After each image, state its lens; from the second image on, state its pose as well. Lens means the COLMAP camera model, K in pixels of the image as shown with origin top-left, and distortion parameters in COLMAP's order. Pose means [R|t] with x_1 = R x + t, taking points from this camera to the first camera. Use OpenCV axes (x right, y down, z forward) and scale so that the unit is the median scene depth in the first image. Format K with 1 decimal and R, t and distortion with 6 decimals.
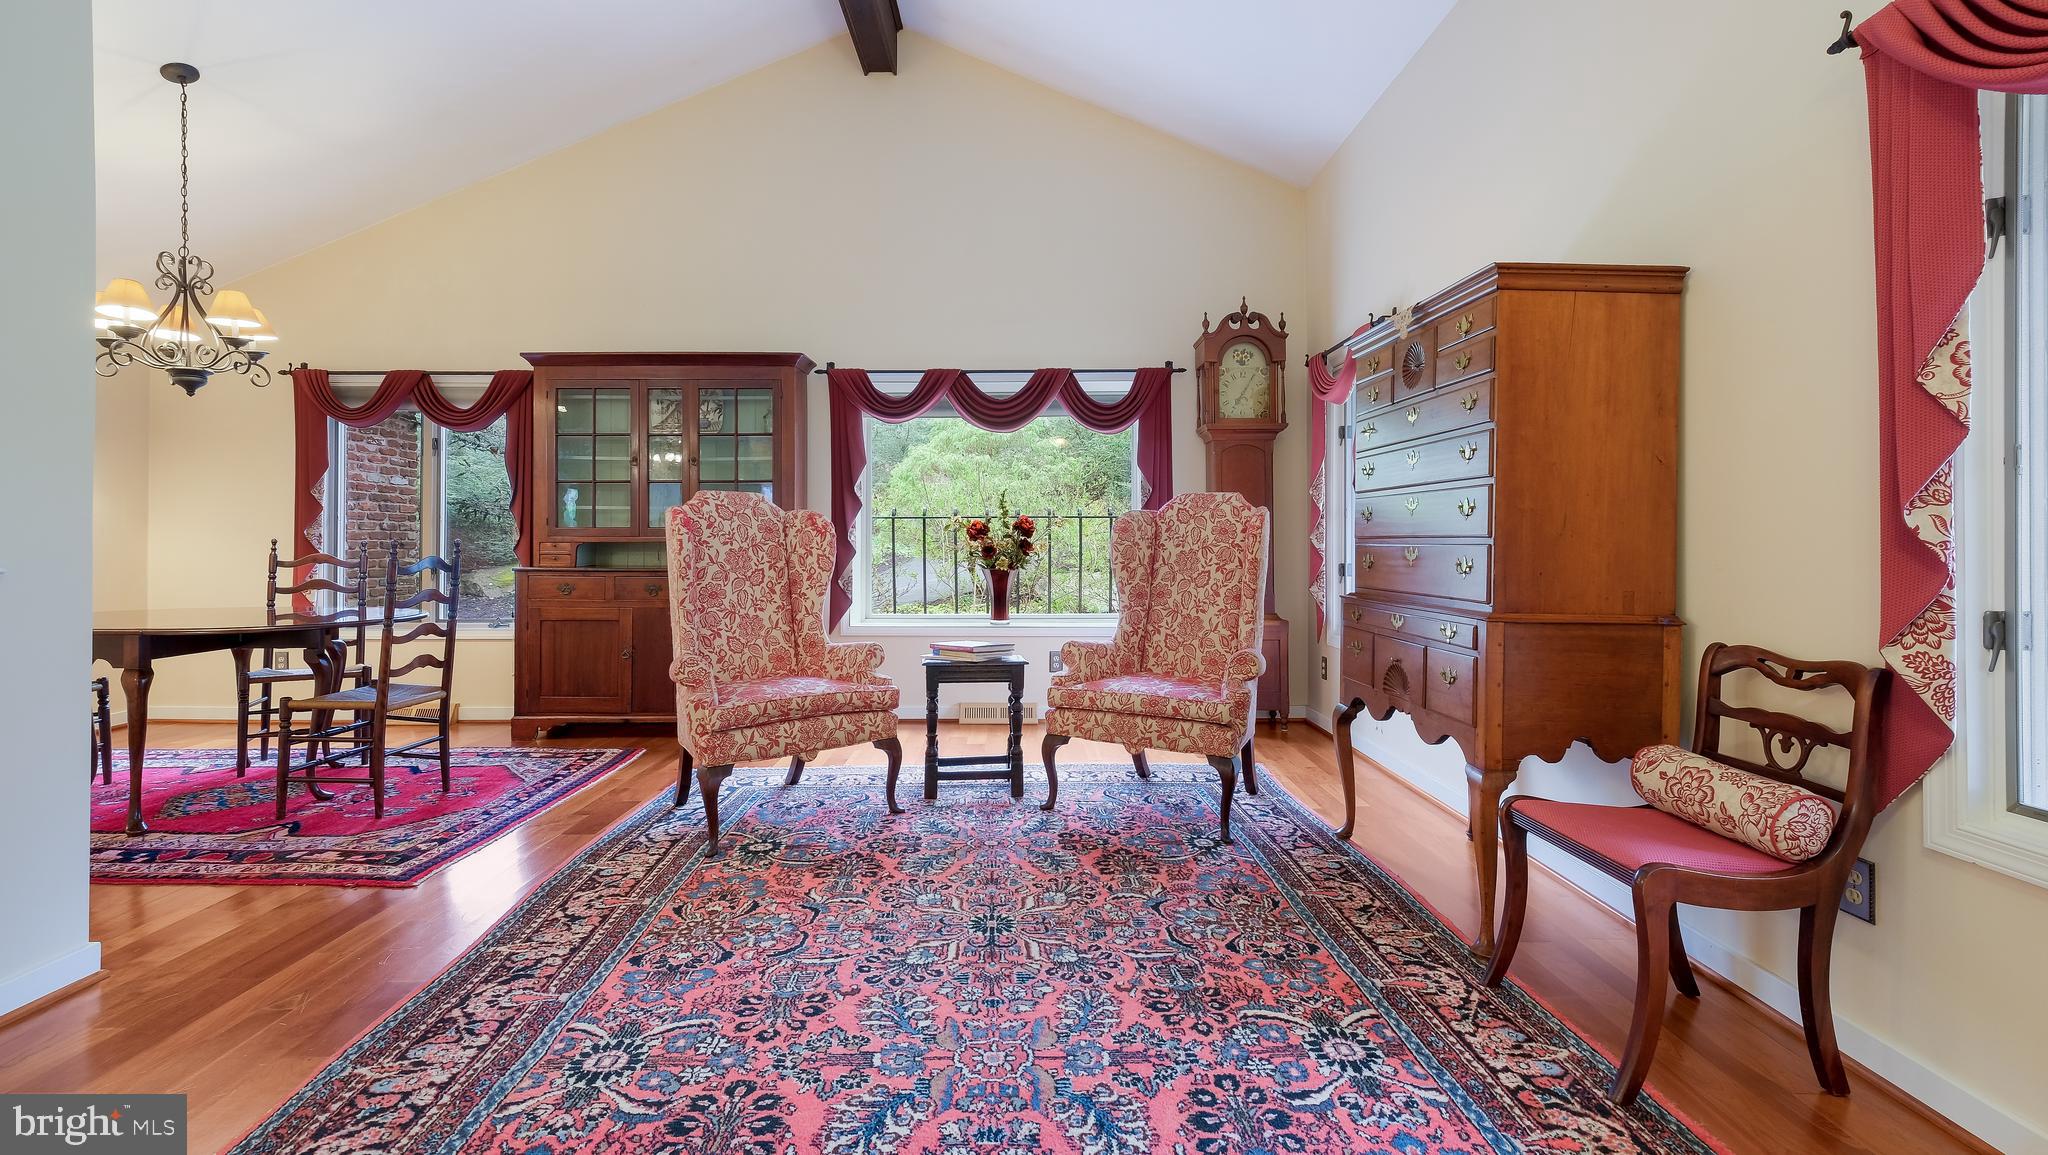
lens RADIAL K [[910.3, 0, 1013.1], [0, 910.3, 540.6], [0, 0, 1]] dist [0.009334, -0.000281]
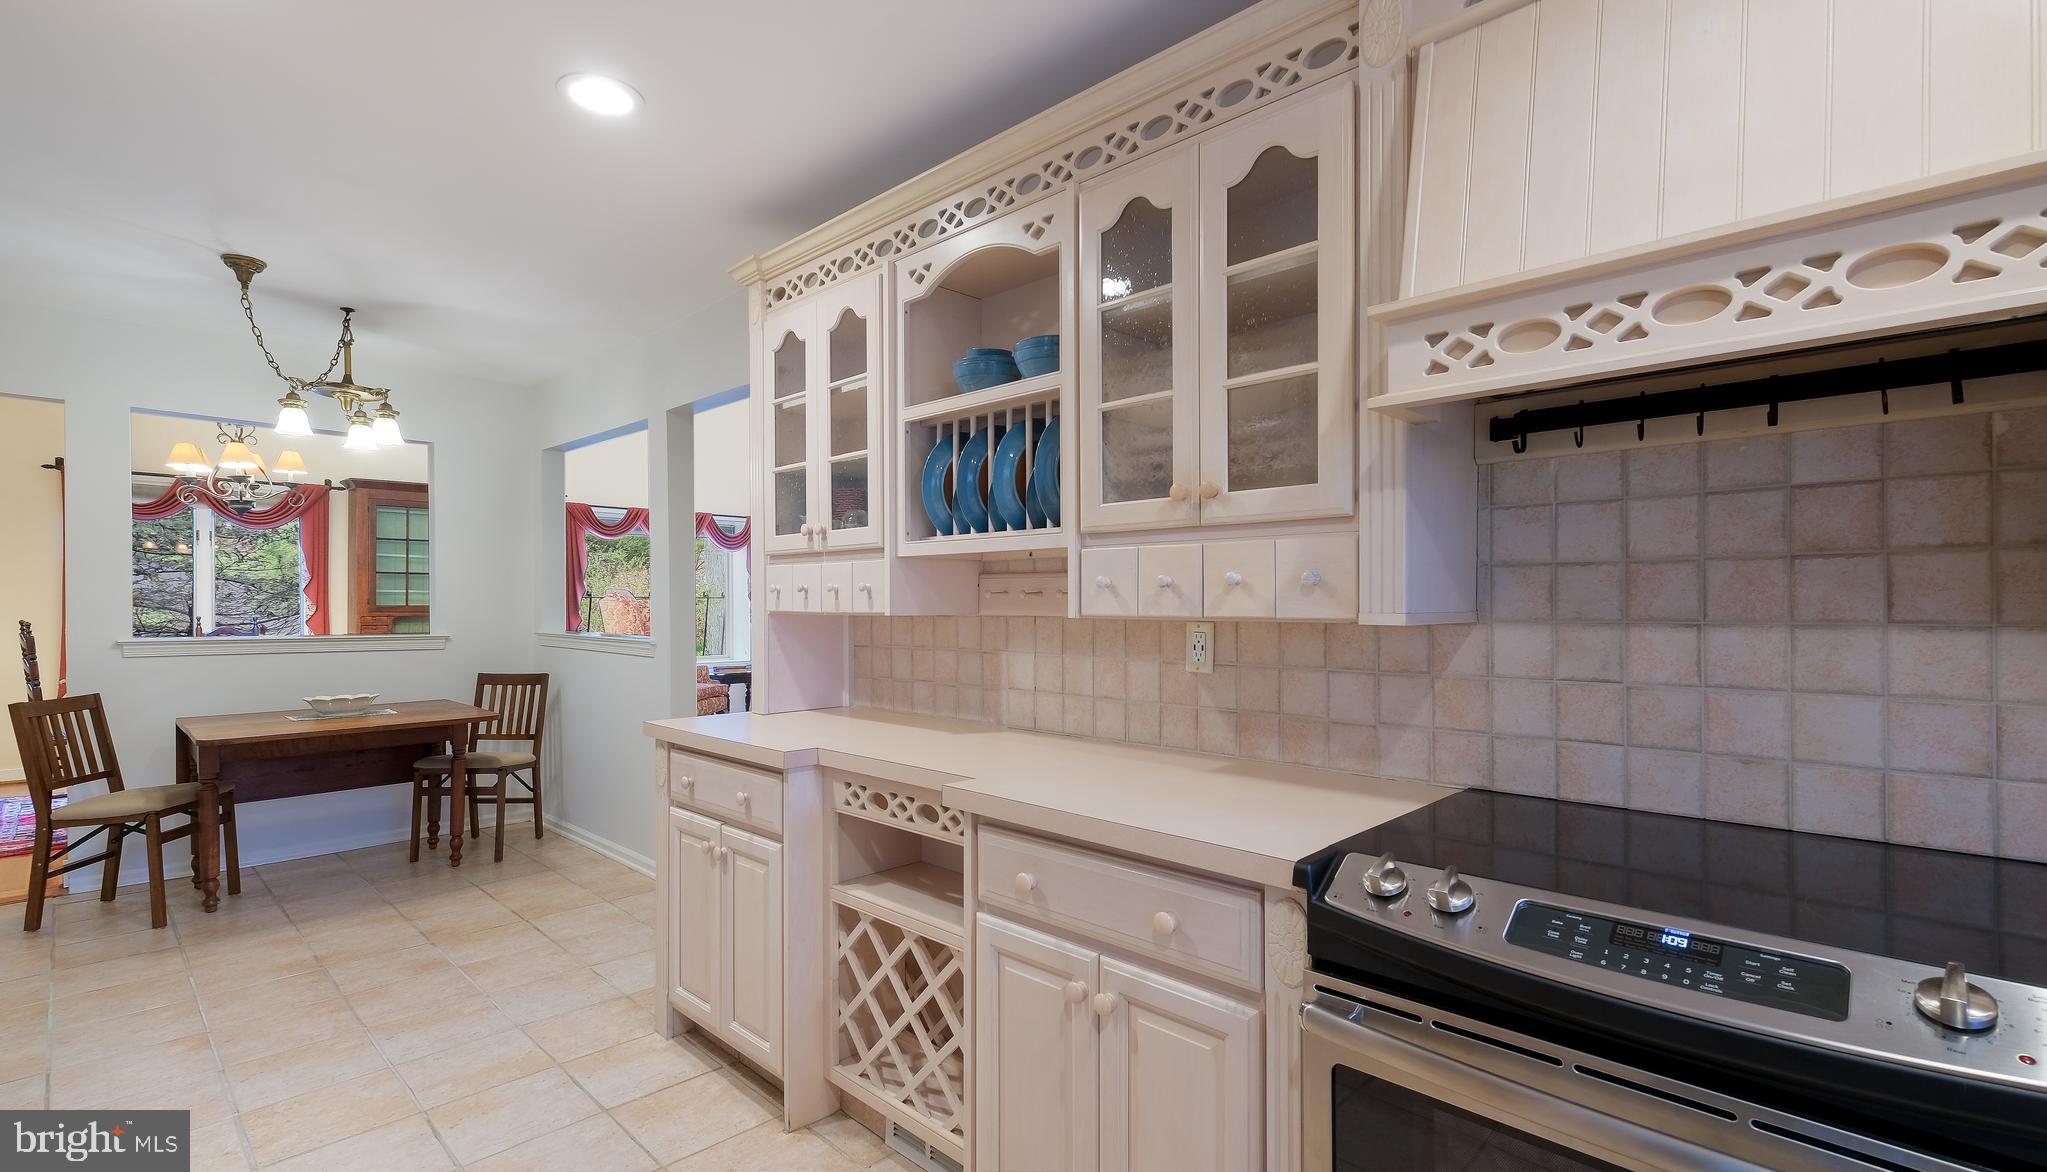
lens RADIAL K [[937.1, 0, 1003.8], [0, 937.1, 620.9], [0, 0, 1]] dist [-0.000793, 0.016449]
pose [[0.706084, -0.012800, 0.708012, -1.422763], [-0.001050, 0.999817, 0.019123, -0.032377], [-0.708127, -0.014245, 0.705941, -1.132863]]
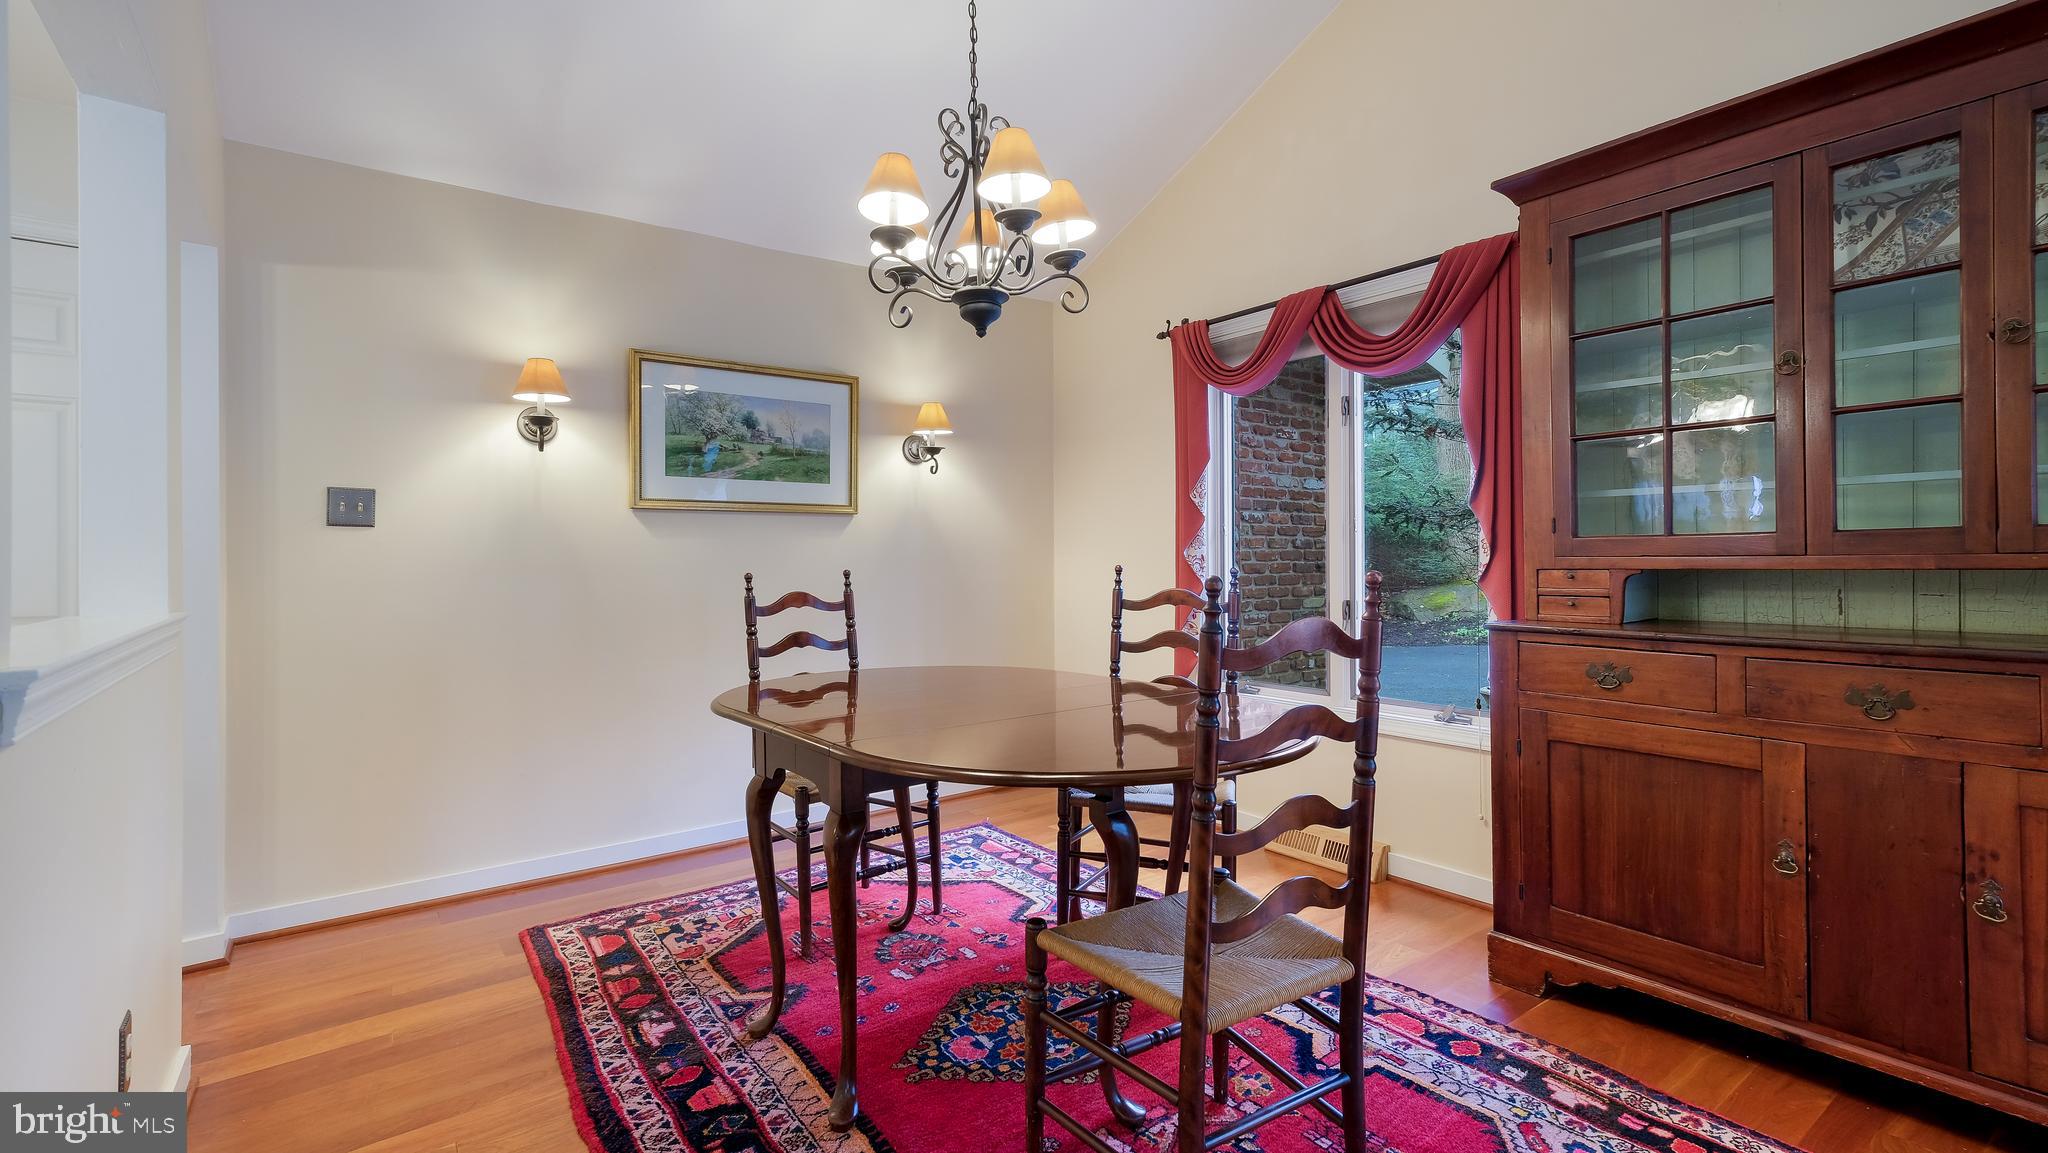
lens RADIAL K [[913.3, 0, 1015.0], [0, 913.3, 548.5], [0, 0, 1]] dist [0.002245, 0.000216]
pose [[0.594310, -0.015676, -0.804083, -0.509436], [0.008913, 0.999877, -0.012906, -0.008974], [0.804187, 0.000503, 0.594376, 0.850680]]
